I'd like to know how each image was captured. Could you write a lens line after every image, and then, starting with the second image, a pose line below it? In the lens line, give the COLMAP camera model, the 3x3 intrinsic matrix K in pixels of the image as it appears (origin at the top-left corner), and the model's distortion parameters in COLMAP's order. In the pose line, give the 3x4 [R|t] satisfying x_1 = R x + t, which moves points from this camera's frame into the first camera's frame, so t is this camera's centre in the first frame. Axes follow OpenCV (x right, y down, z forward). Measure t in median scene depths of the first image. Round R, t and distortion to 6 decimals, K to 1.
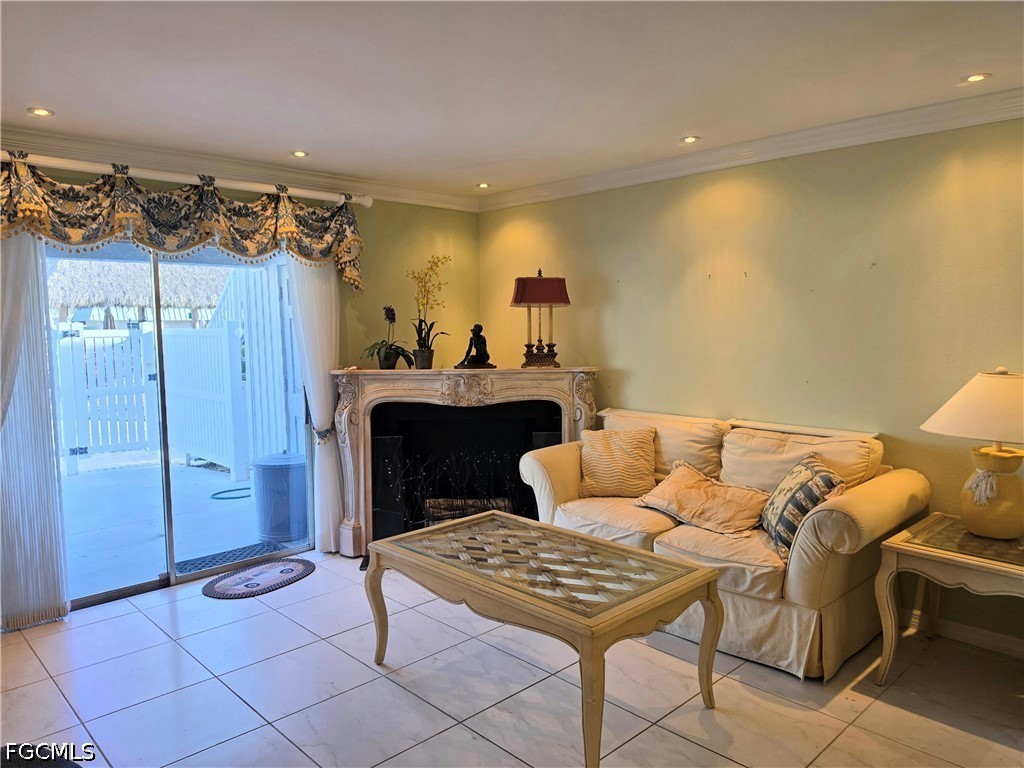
lens RADIAL K [[713.9, 0, 504.2], [0, 713.9, 385.0], [0, 0, 1]] dist [0.056646, -0.075825]
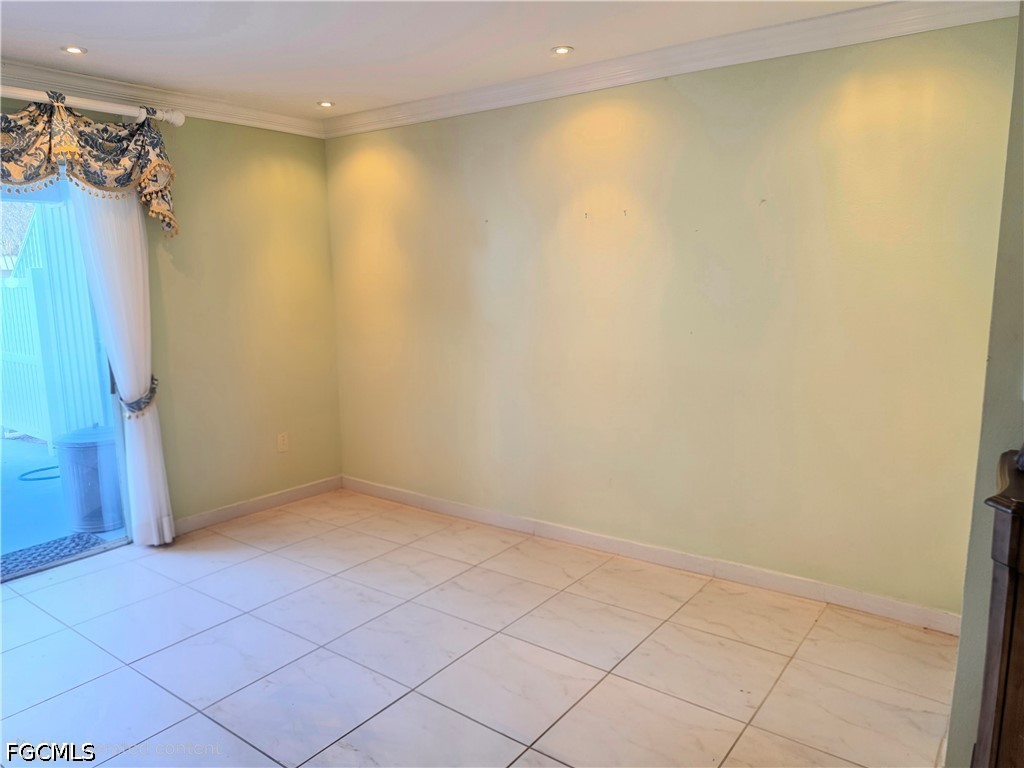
lens RADIAL K [[713.9, 0, 505.7], [0, 713.9, 379.6], [0, 0, 1]] dist [0.056646, -0.075825]
pose [[0.985840, -0.030120, 0.164959, 0.032358], [0.019412, 0.997621, 0.066146, -0.007630], [-0.166559, -0.062007, 0.984080, 0.119971]]
